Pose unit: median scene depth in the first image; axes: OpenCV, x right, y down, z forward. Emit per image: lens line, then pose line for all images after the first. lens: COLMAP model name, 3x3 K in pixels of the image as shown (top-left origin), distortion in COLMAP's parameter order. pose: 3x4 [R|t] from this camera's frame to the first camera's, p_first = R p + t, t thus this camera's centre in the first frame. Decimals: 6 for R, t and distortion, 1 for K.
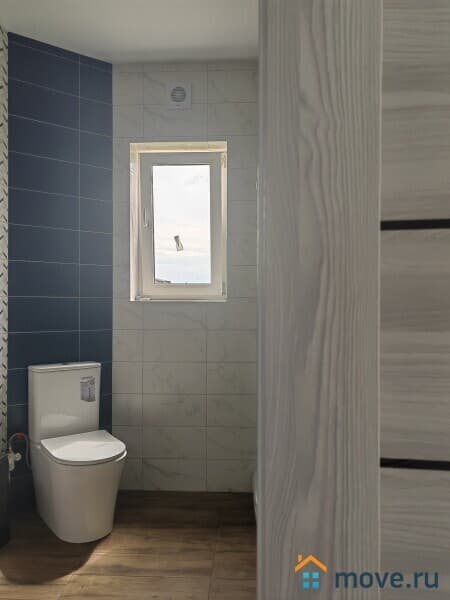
lens RADIAL K [[475.9, 0, 226.0], [0, 475.9, 302.7], [0, 0, 1]] dist [0.046863, -0.046178]
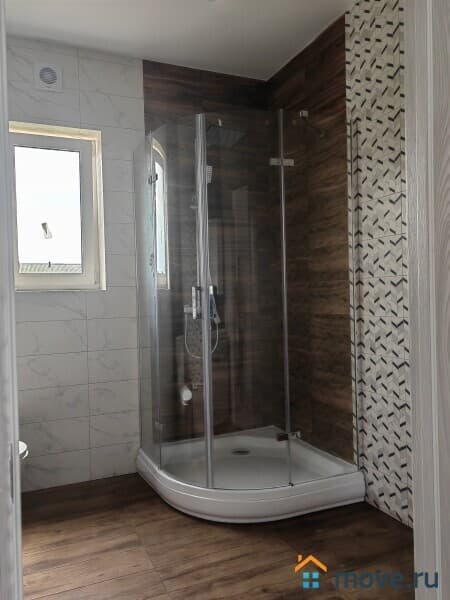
lens RADIAL K [[475.9, 0, 225.4], [0, 475.9, 301.4], [0, 0, 1]] dist [0.046863, -0.046178]
pose [[0.898017, -0.030274, 0.438917, -0.218029], [0.024221, 0.999519, 0.019386, 0.007384], [-0.439293, -0.006777, 0.898318, -0.024167]]
